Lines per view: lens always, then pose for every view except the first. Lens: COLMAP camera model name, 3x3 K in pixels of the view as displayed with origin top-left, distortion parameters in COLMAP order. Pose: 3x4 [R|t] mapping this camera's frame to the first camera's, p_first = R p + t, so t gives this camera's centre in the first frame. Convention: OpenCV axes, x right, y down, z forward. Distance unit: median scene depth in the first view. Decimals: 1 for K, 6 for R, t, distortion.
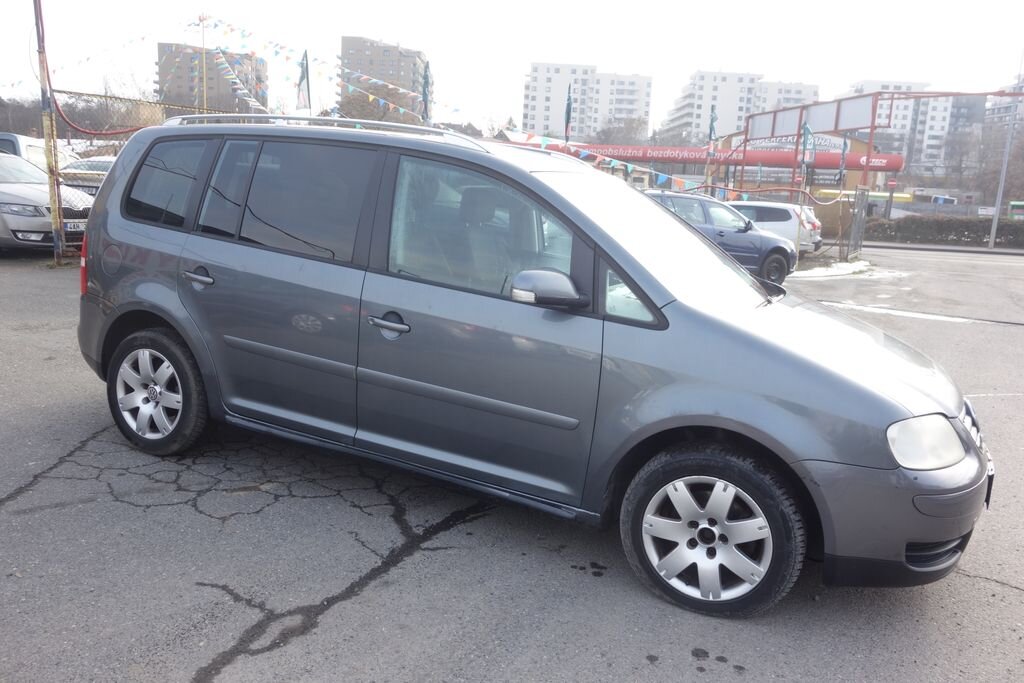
lens RADIAL K [[811.7, 0, 516.0], [0, 811.7, 339.7], [0, 0, 1]] dist [0.004310, -0.007212]
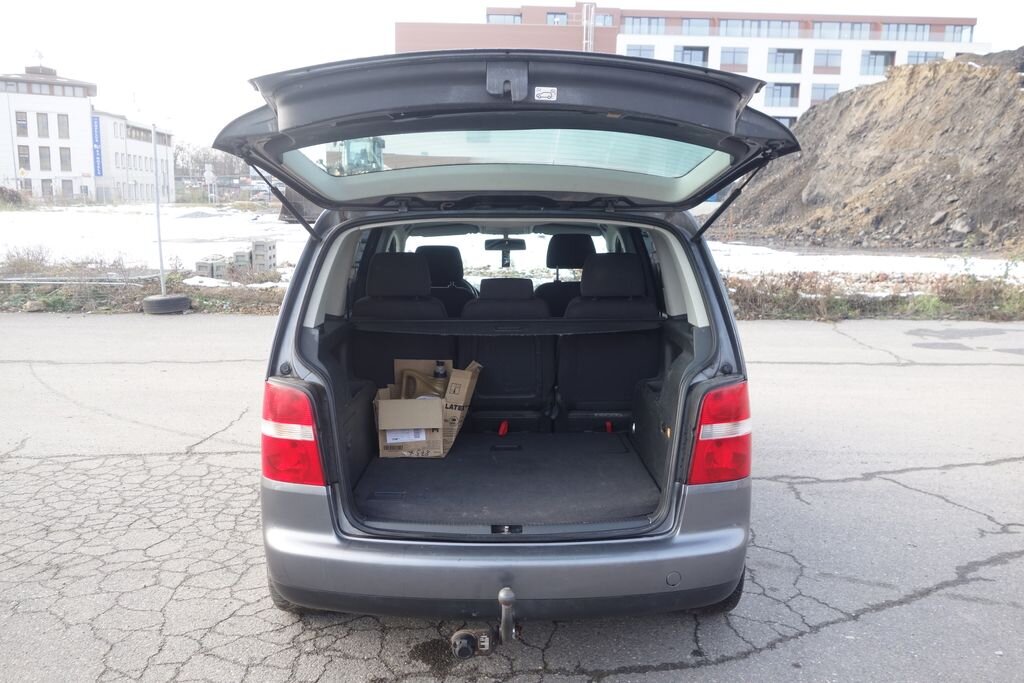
lens RADIAL K [[811.7, 0, 508.9], [0, 811.7, 341.5], [0, 0, 1]] dist [0.004310, -0.007212]
pose [[-0.433477, -0.208002, 0.876831, -1.337637], [0.132656, 0.947669, 0.290388, -0.491648], [-0.891347, 0.242193, -0.383201, 1.881474]]
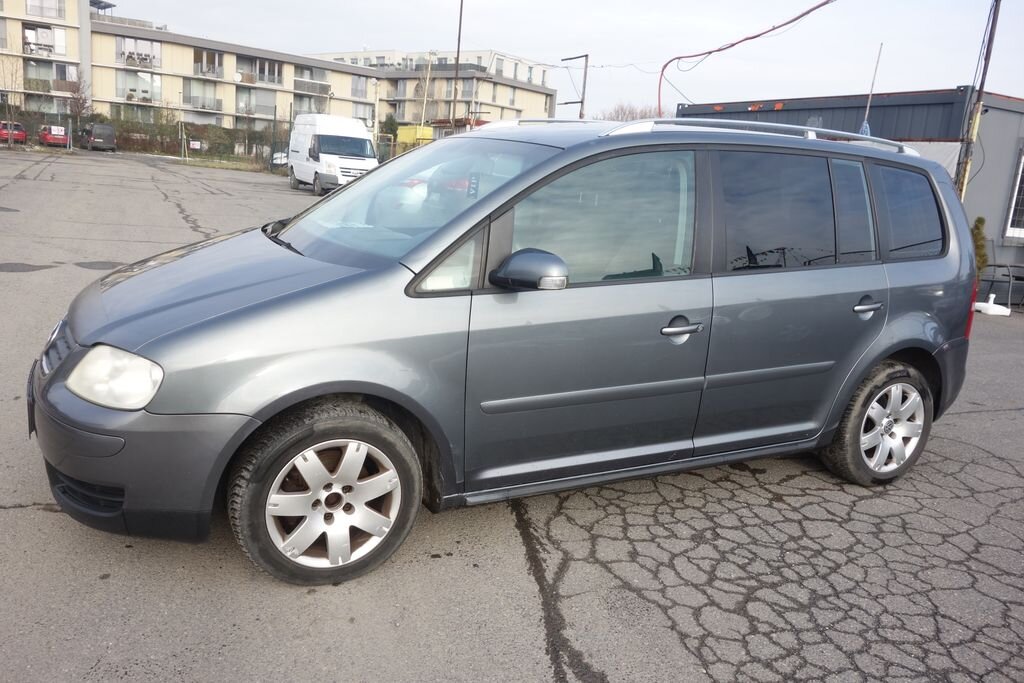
lens RADIAL K [[811.7, 0, 509.6], [0, 811.7, 342.3], [0, 0, 1]] dist [0.004310, -0.007212]
pose [[-0.599756, 0.060895, -0.797862, 1.031294], [-0.267344, 0.924554, 0.271527, -0.302126], [0.754201, 0.376154, -0.538227, 1.973574]]
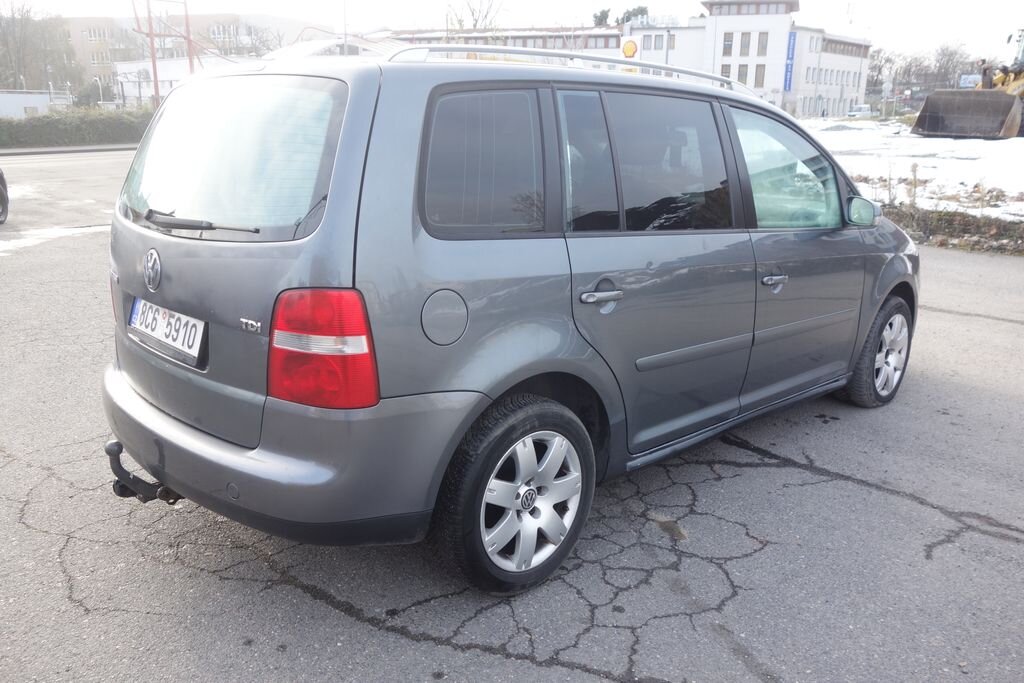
lens RADIAL K [[811.7, 0, 508.1], [0, 811.7, 338.7], [0, 0, 1]] dist [0.004310, -0.007212]
pose [[0.349816, -0.299438, 0.887674, -1.267595], [0.186860, 0.950803, 0.247095, -0.276564], [-0.917993, 0.079433, 0.388559, 0.977898]]
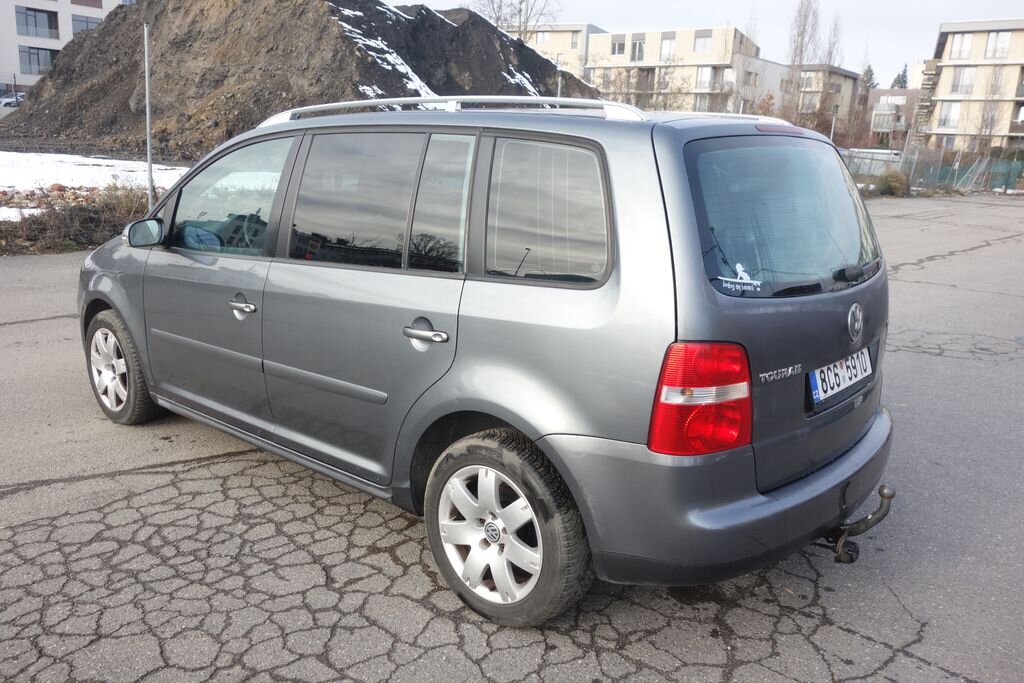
lens RADIAL K [[811.7, 0, 514.4], [0, 811.7, 344.1], [0, 0, 1]] dist [0.004310, -0.007212]
pose [[-0.957488, -0.163016, 0.237998, -0.531888], [-0.047400, 0.902717, 0.427616, -0.530186], [-0.284553, 0.398156, -0.872067, 2.437512]]
